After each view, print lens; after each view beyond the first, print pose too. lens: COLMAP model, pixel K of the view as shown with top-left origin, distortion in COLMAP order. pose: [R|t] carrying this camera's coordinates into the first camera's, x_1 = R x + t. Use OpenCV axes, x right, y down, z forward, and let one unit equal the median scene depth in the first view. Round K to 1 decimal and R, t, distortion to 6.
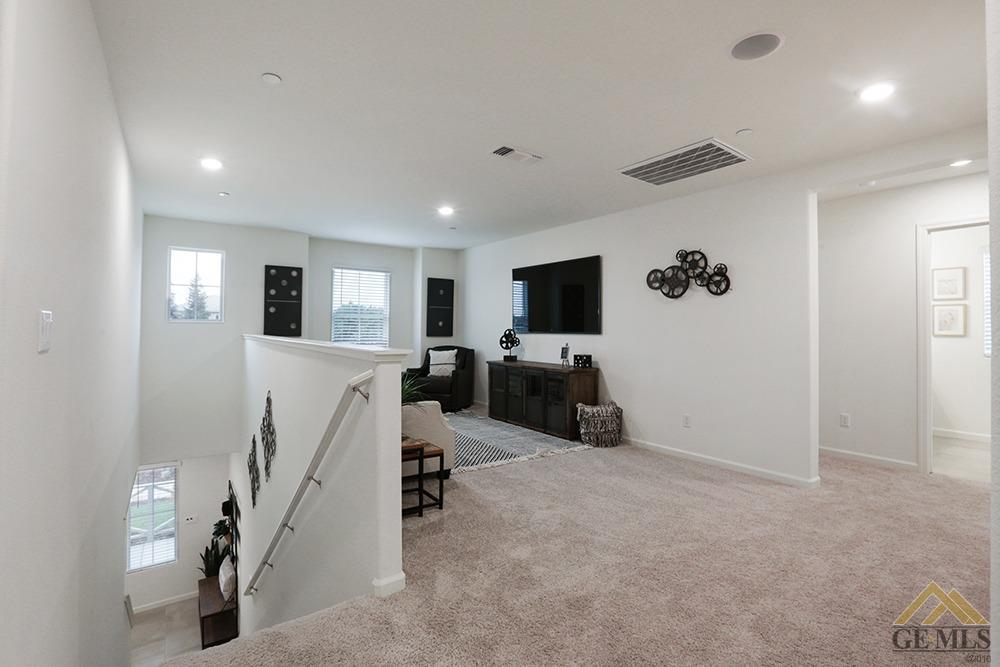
lens RADIAL K [[470.1, 0, 498.1], [0, 470.1, 346.6], [0, 0, 1]] dist [-0.001979, 0.000038]
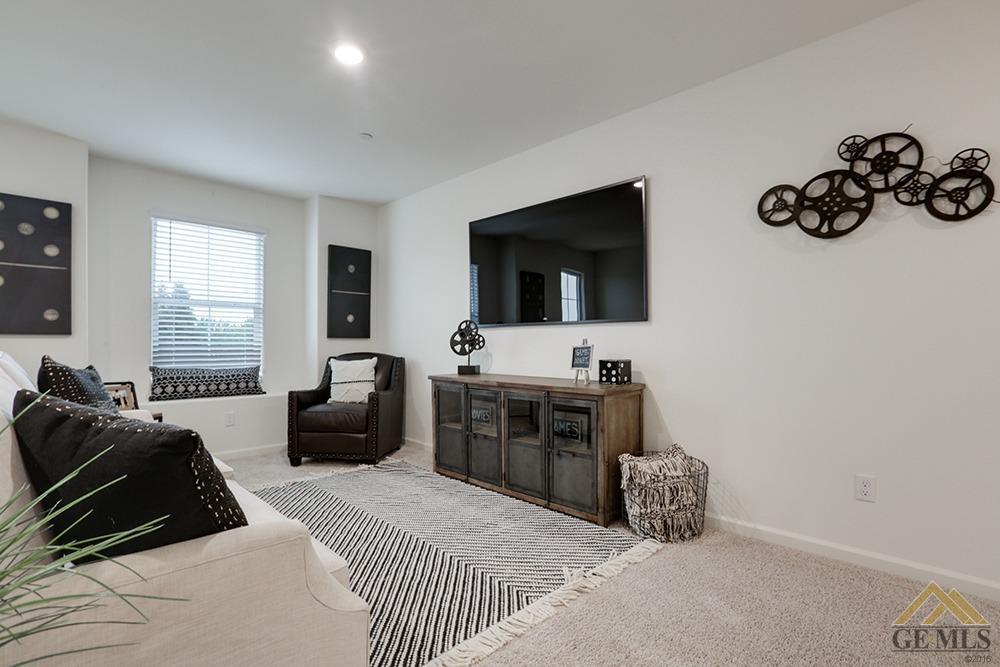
lens RADIAL K [[470.1, 0, 498.1], [0, 470.1, 346.6], [0, 0, 1]] dist [-0.001979, 0.000038]
pose [[0.986493, -0.010800, 0.163445, -0.041882], [0.015754, 0.999454, -0.029044, 0.015851], [-0.163042, 0.031226, 0.986125, 0.486865]]
